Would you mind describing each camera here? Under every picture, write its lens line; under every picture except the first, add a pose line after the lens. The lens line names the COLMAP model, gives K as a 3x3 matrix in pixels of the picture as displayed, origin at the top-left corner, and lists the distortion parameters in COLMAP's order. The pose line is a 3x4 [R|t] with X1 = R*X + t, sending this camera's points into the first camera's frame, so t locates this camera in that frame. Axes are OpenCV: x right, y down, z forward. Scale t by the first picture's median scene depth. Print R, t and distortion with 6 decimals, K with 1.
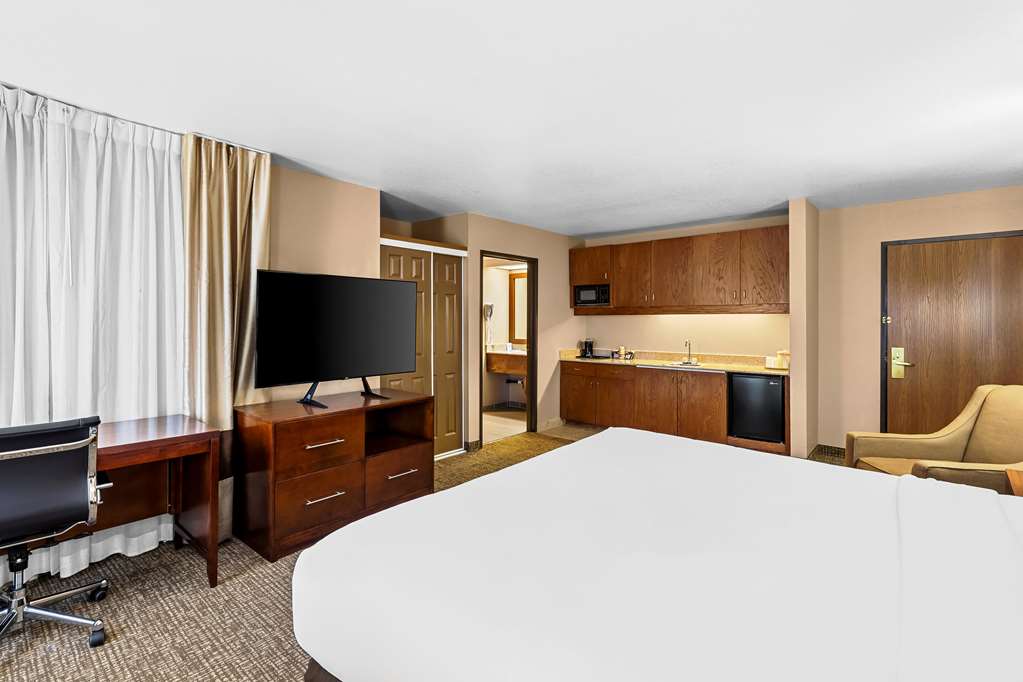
lens RADIAL K [[494.2, 0, 516.7], [0, 494.2, 322.4], [0, 0, 1]] dist [0.034283, -0.000034]
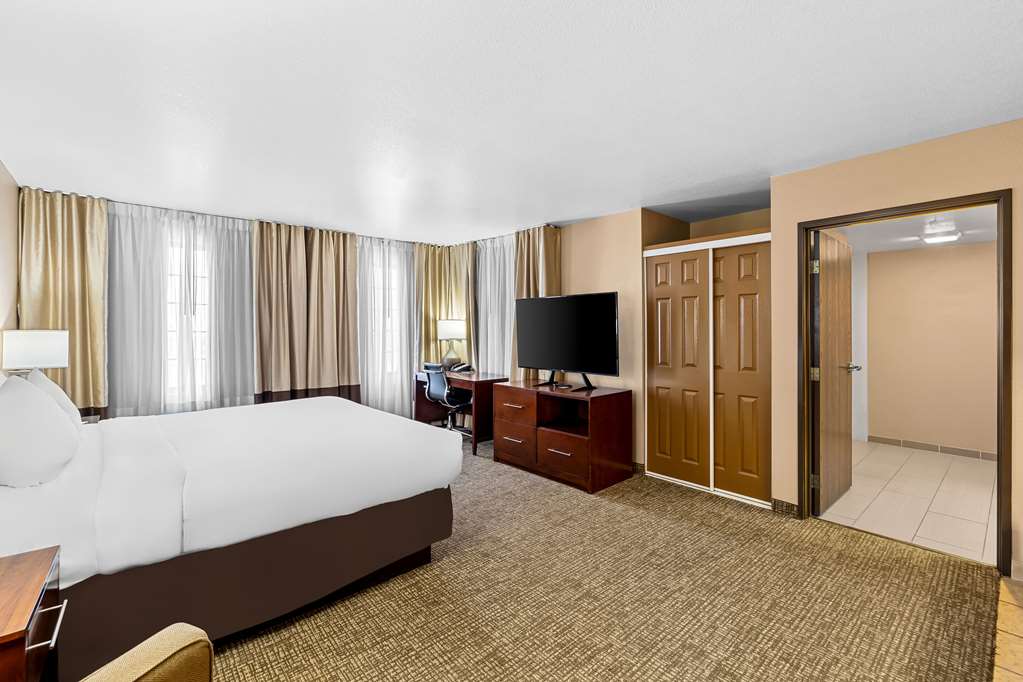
lens RADIAL K [[429.6, 0, 512.5], [0, 429.6, 335.3], [0, 0, 1]] dist [-0.001449, -0.000260]
pose [[-0.154740, 0.006978, -0.987931, 0.570396], [-0.008127, 0.999932, 0.008336, 0.004478], [0.987922, 0.009319, -0.154673, 0.715720]]
